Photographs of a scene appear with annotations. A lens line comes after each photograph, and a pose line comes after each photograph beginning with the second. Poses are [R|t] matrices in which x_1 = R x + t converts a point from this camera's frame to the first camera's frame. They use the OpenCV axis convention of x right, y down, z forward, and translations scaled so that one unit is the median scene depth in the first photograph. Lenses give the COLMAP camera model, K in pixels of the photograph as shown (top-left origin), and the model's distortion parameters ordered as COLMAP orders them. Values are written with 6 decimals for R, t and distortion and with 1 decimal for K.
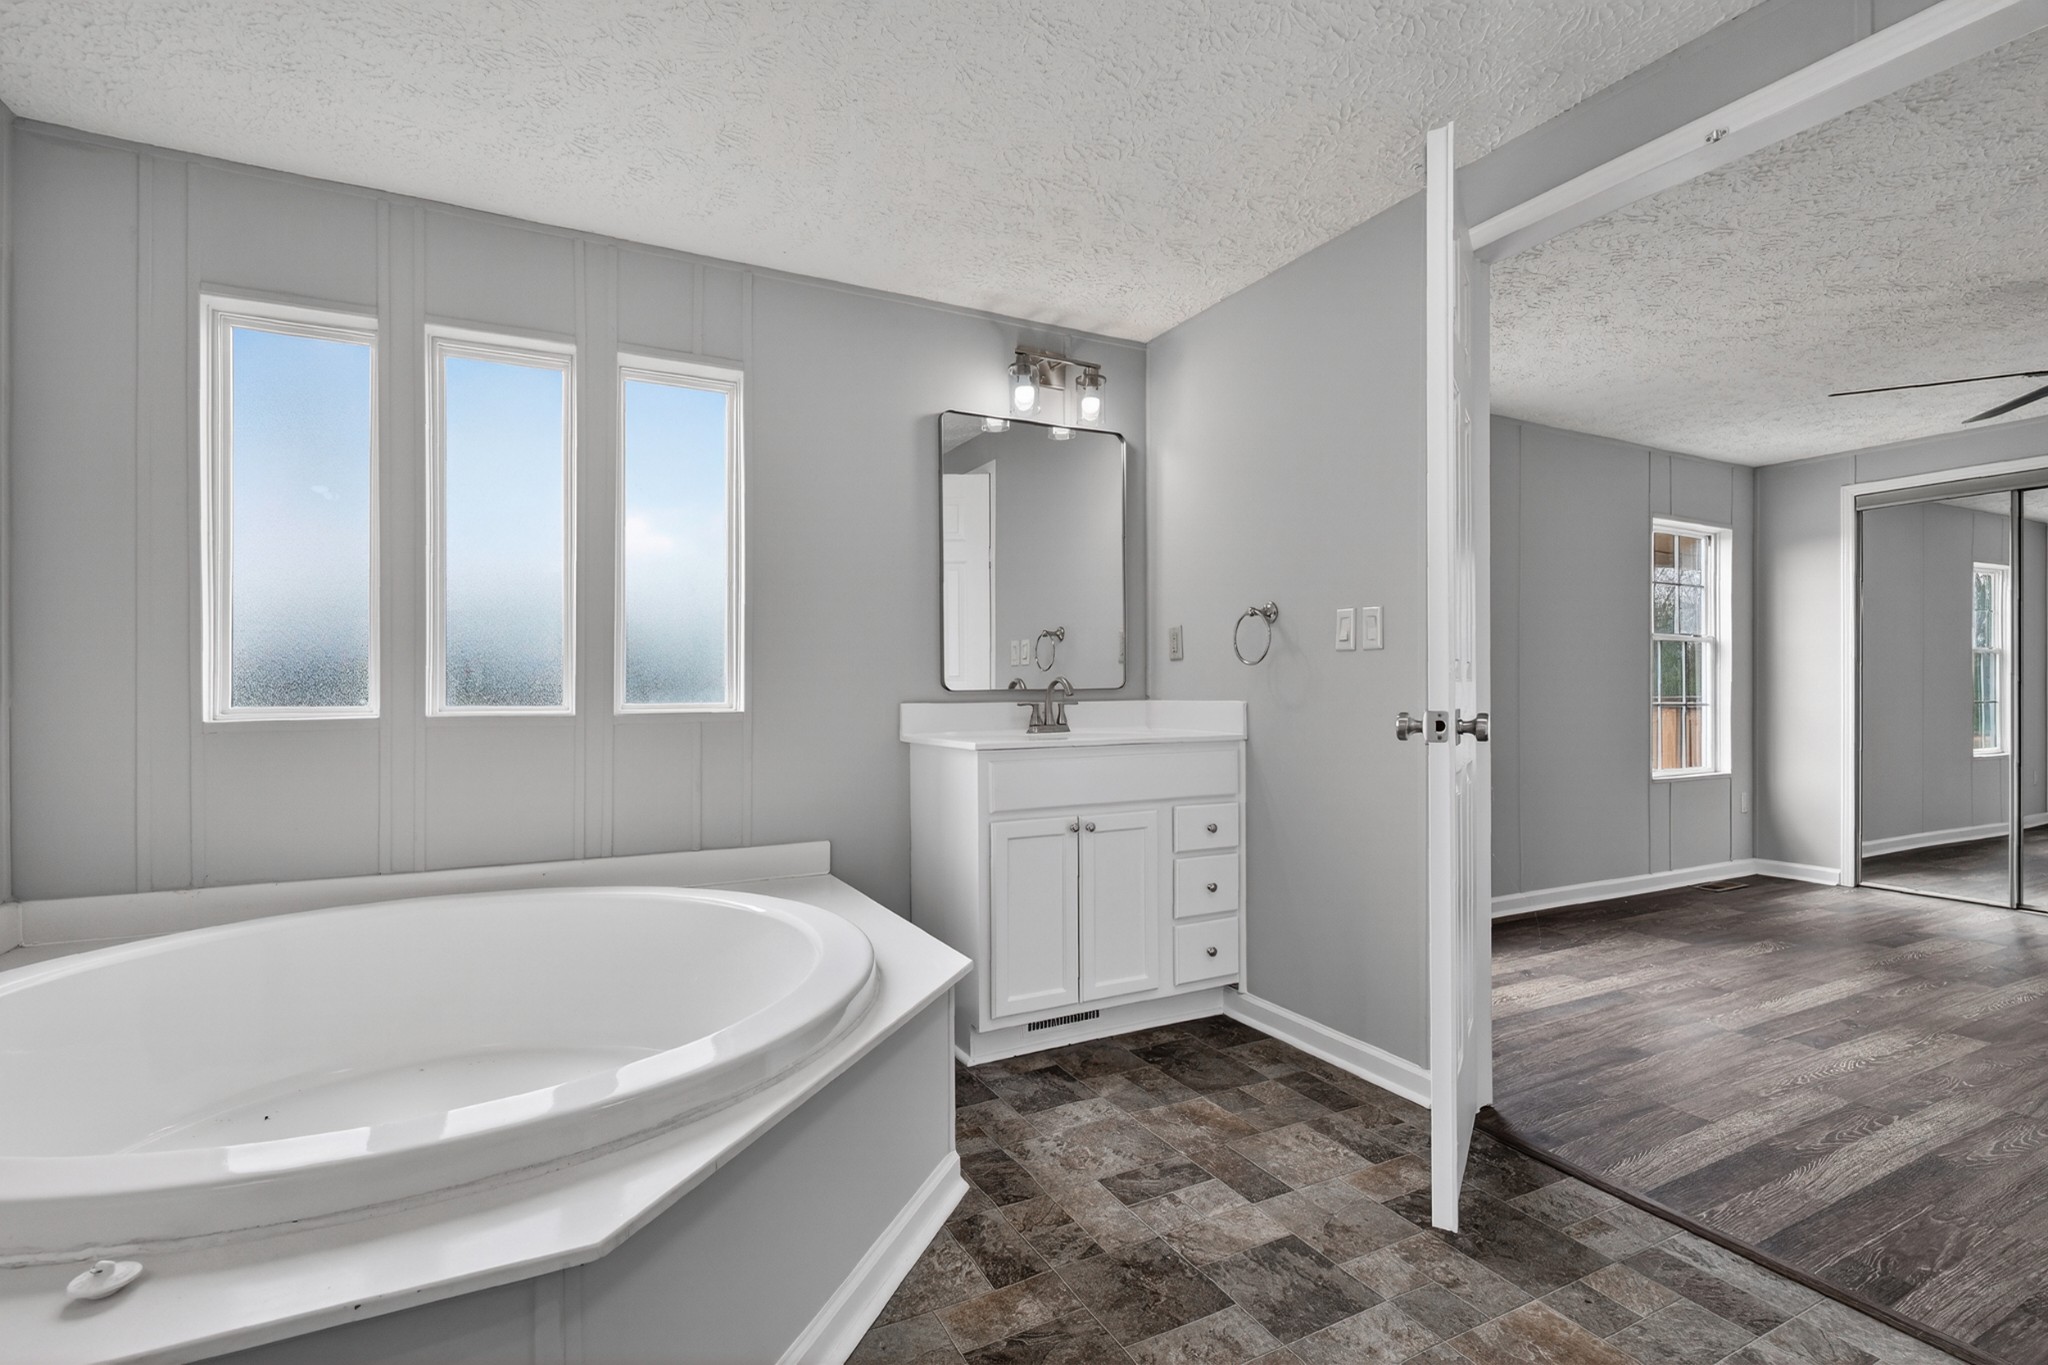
lens RADIAL K [[953.1, 0, 1024.0], [0, 953.1, 682.5], [0, 0, 1]] dist [-0.012874, 0.000462]
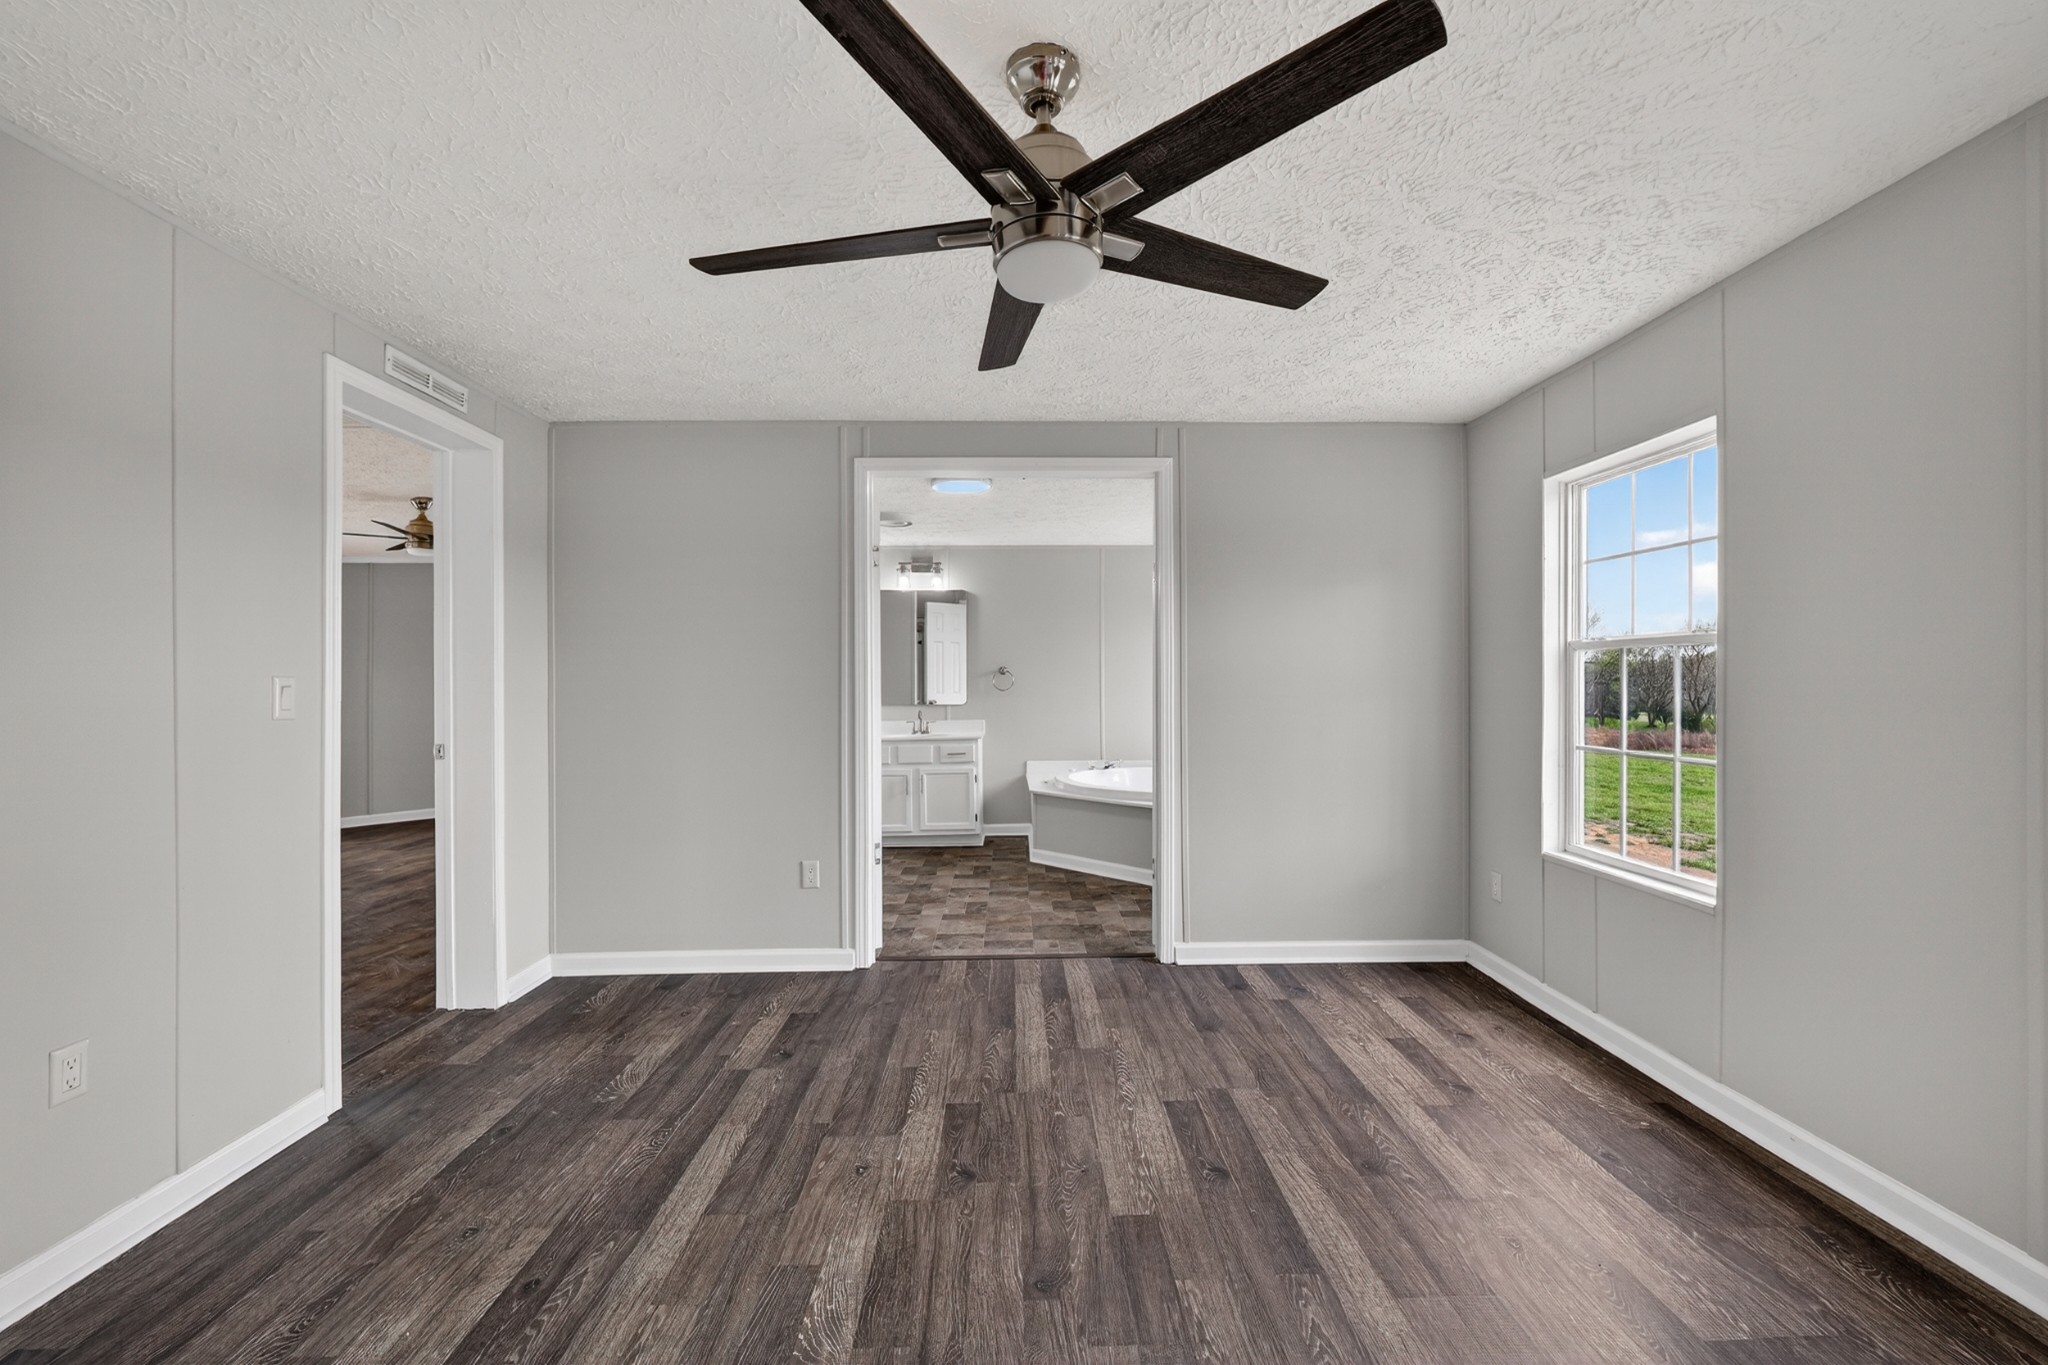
lens RADIAL K [[838.1, 0, 1024.0], [0, 838.1, 682.5], [0, 0, 1]] dist [-0.010398, 0.000098]
pose [[-0.441020, 0.001088, -0.897496, 0.970220], [0.009683, 0.999947, -0.003545, -0.028029], [0.897445, -0.010254, -0.441007, 0.719432]]
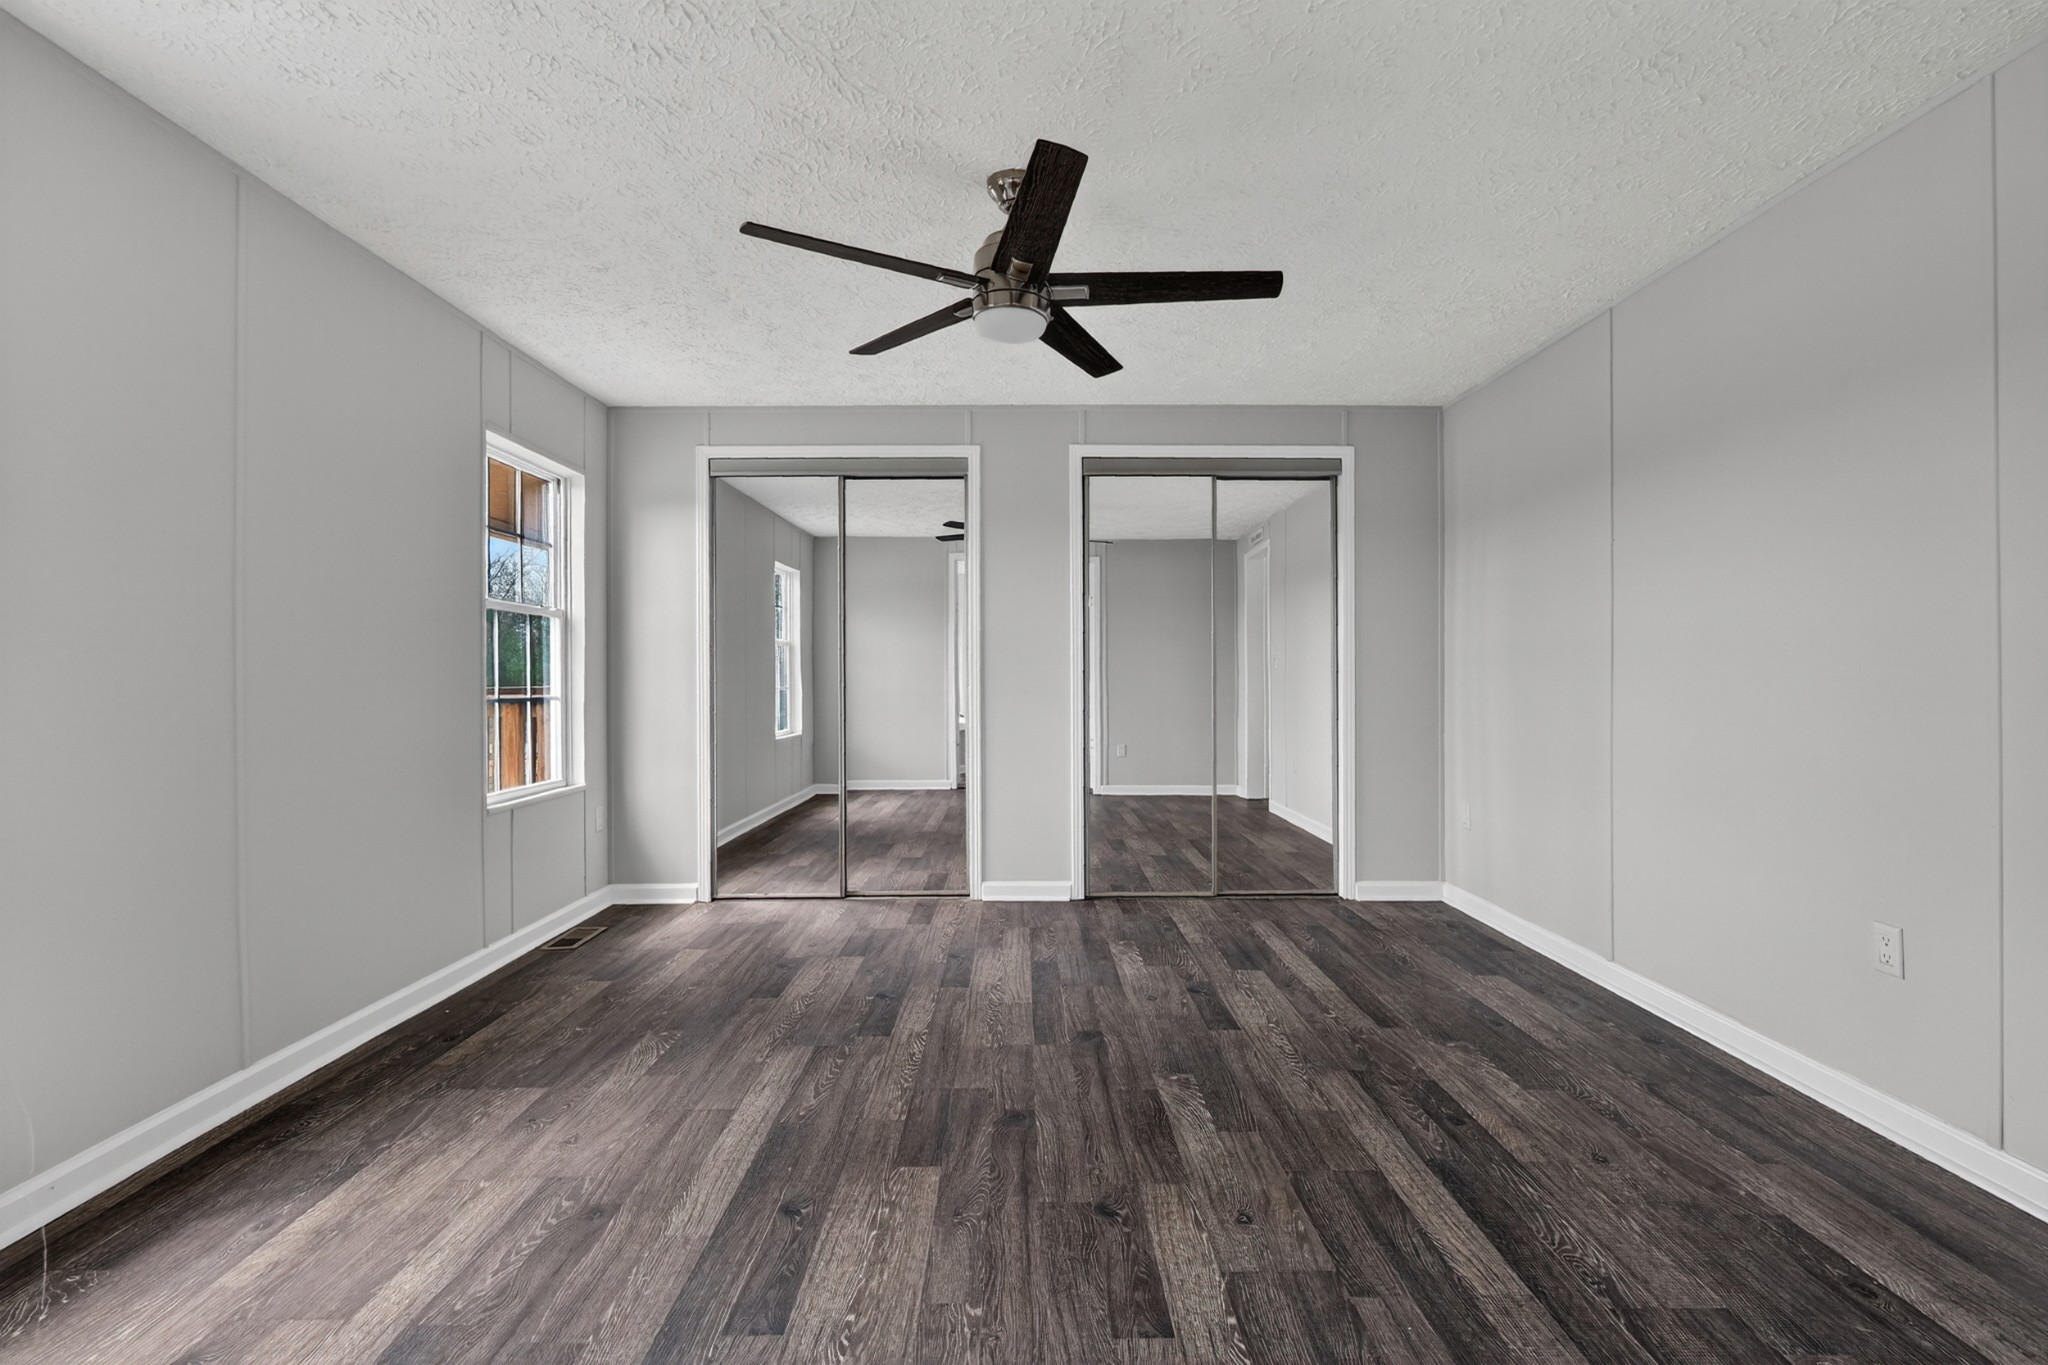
lens RADIAL K [[931.1, 0, 1024.0], [0, 931.1, 682.5], [0, 0, 1]] dist [-0.005665, -0.000453]
pose [[0.451289, -0.009267, 0.892330, 0.246822], [-0.000256, 0.999945, 0.010514, 0.002505], [-0.892378, -0.004973, 0.451261, 0.361208]]
